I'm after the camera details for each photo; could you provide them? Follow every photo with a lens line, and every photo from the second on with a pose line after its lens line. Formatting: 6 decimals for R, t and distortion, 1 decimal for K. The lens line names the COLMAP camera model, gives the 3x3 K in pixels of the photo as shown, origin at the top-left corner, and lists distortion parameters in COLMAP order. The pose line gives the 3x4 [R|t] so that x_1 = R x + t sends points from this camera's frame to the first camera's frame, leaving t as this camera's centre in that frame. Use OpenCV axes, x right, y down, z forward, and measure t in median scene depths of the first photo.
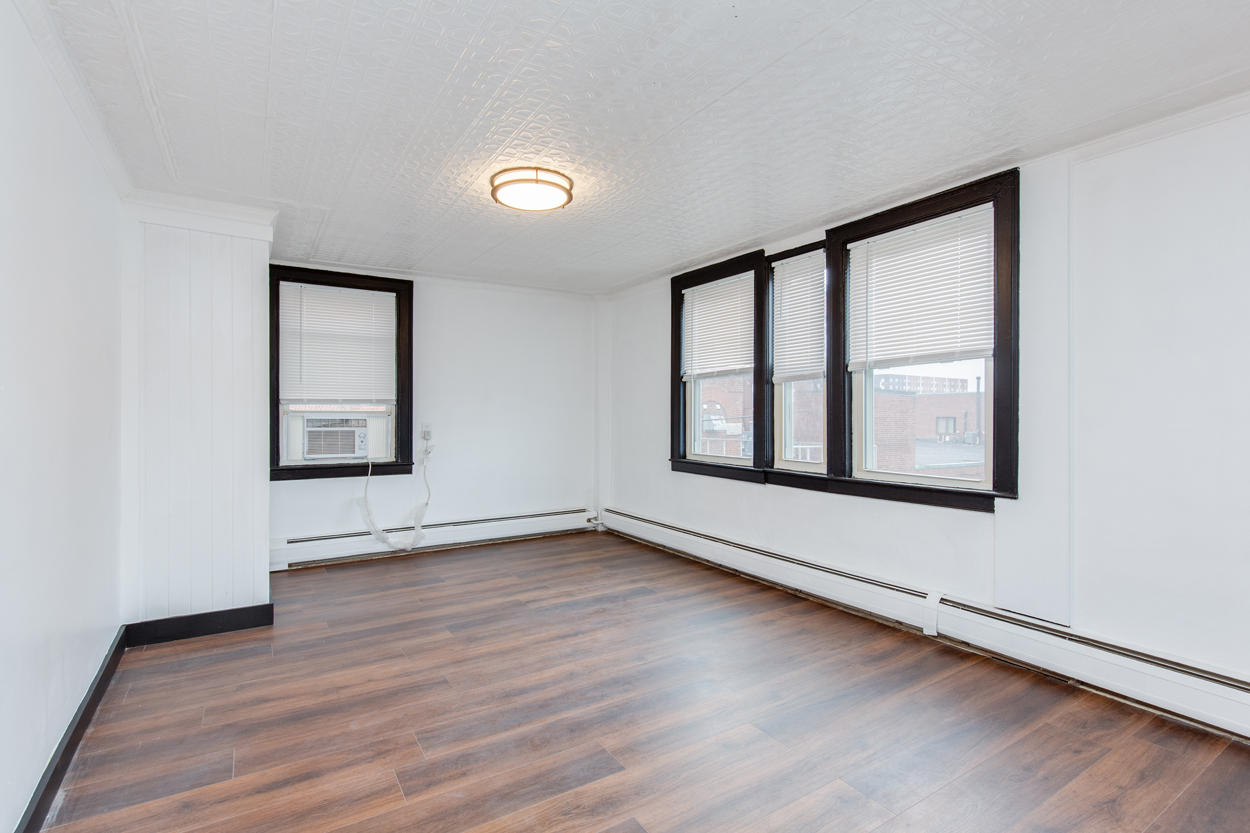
lens RADIAL K [[573.4, 0, 628.9], [0, 573.4, 412.1], [0, 0, 1]] dist [-0.000299, -0.000053]
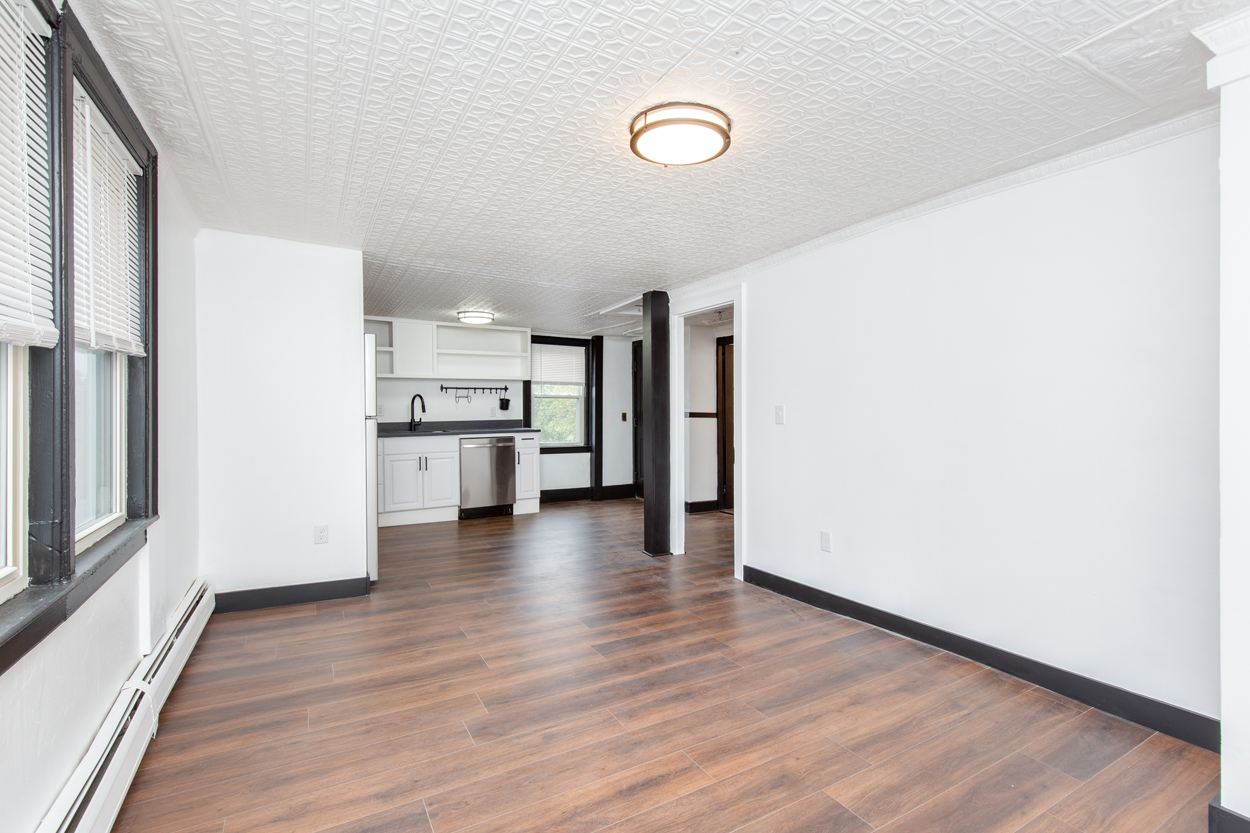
lens RADIAL K [[573.4, 0, 628.9], [0, 573.4, 412.1], [0, 0, 1]] dist [-0.000299, -0.000053]
pose [[-0.998837, 0.002643, 0.048144, -0.151006], [0.002896, 0.999982, 0.005192, -0.040362], [-0.048129, 0.005326, -0.998827, 2.025014]]
